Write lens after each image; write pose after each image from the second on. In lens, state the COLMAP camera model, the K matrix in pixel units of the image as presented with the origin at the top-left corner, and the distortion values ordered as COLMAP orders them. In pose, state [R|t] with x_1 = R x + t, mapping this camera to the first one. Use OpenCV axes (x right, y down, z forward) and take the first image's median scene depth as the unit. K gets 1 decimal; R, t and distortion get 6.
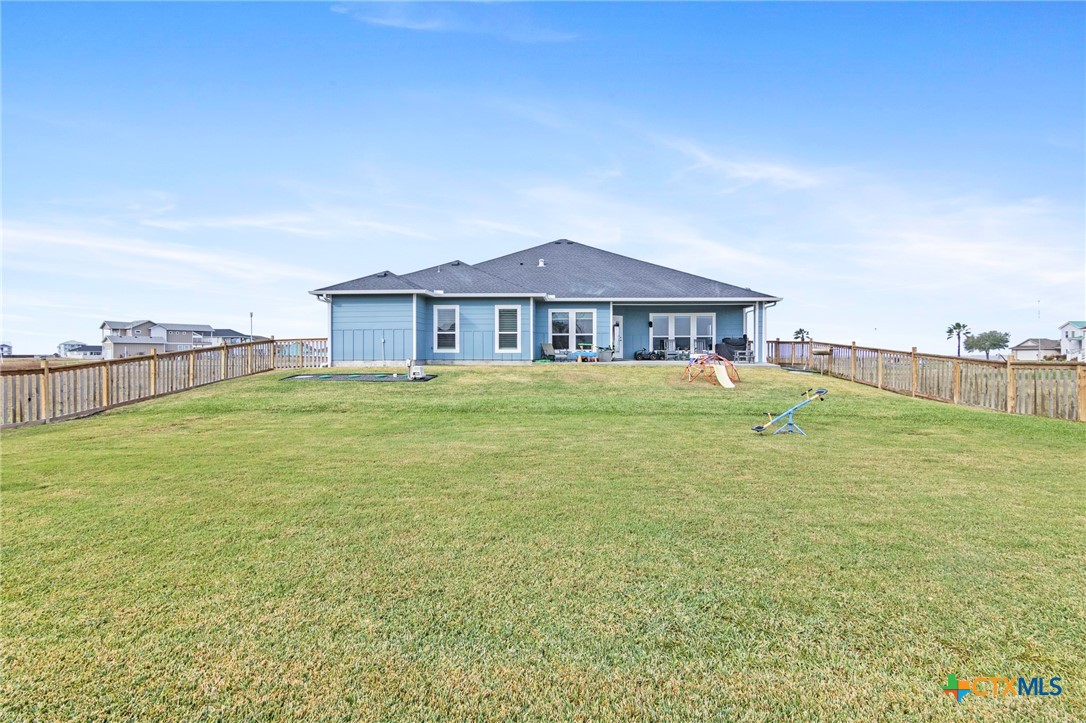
lens RADIAL K [[550.5, 0, 539.0], [0, 550.5, 357.5], [0, 0, 1]] dist [-0.005128, 0.003989]
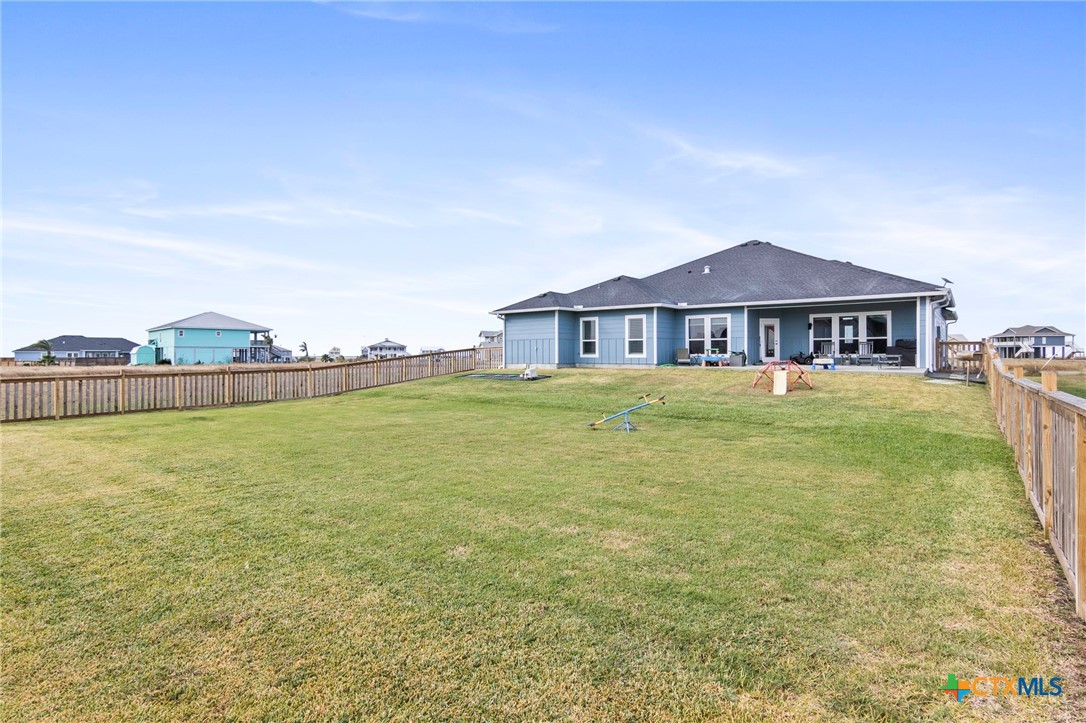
lens RADIAL K [[550.5, 0, 543.1], [0, 550.5, 357.3], [0, 0, 1]] dist [-0.005128, 0.003989]
pose [[0.821260, -0.000466, -0.570553, 0.427900], [0.000200, 1.000000, -0.000529, -0.008451], [0.570554, 0.000321, 0.821260, -0.032139]]
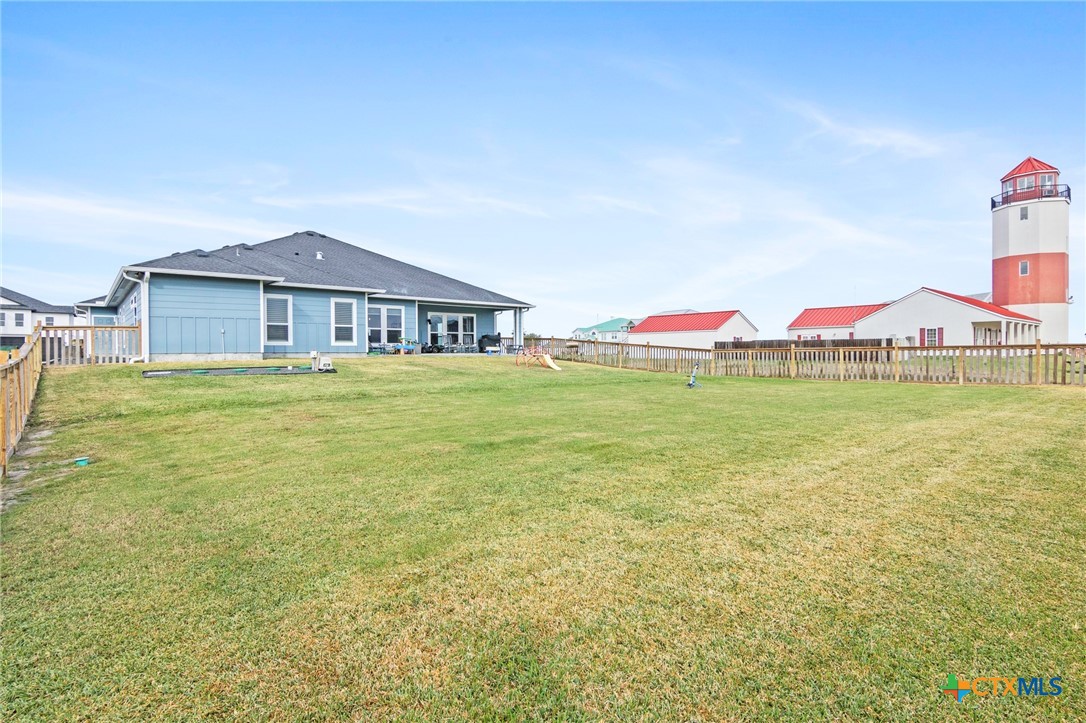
lens RADIAL K [[550.5, 0, 546.3], [0, 550.5, 360.2], [0, 0, 1]] dist [-0.005128, 0.003989]
pose [[0.722617, -0.014659, 0.691093, -0.485572], [0.008894, 0.999890, 0.011909, 0.009667], [-0.691191, -0.002459, 0.722668, 0.009382]]
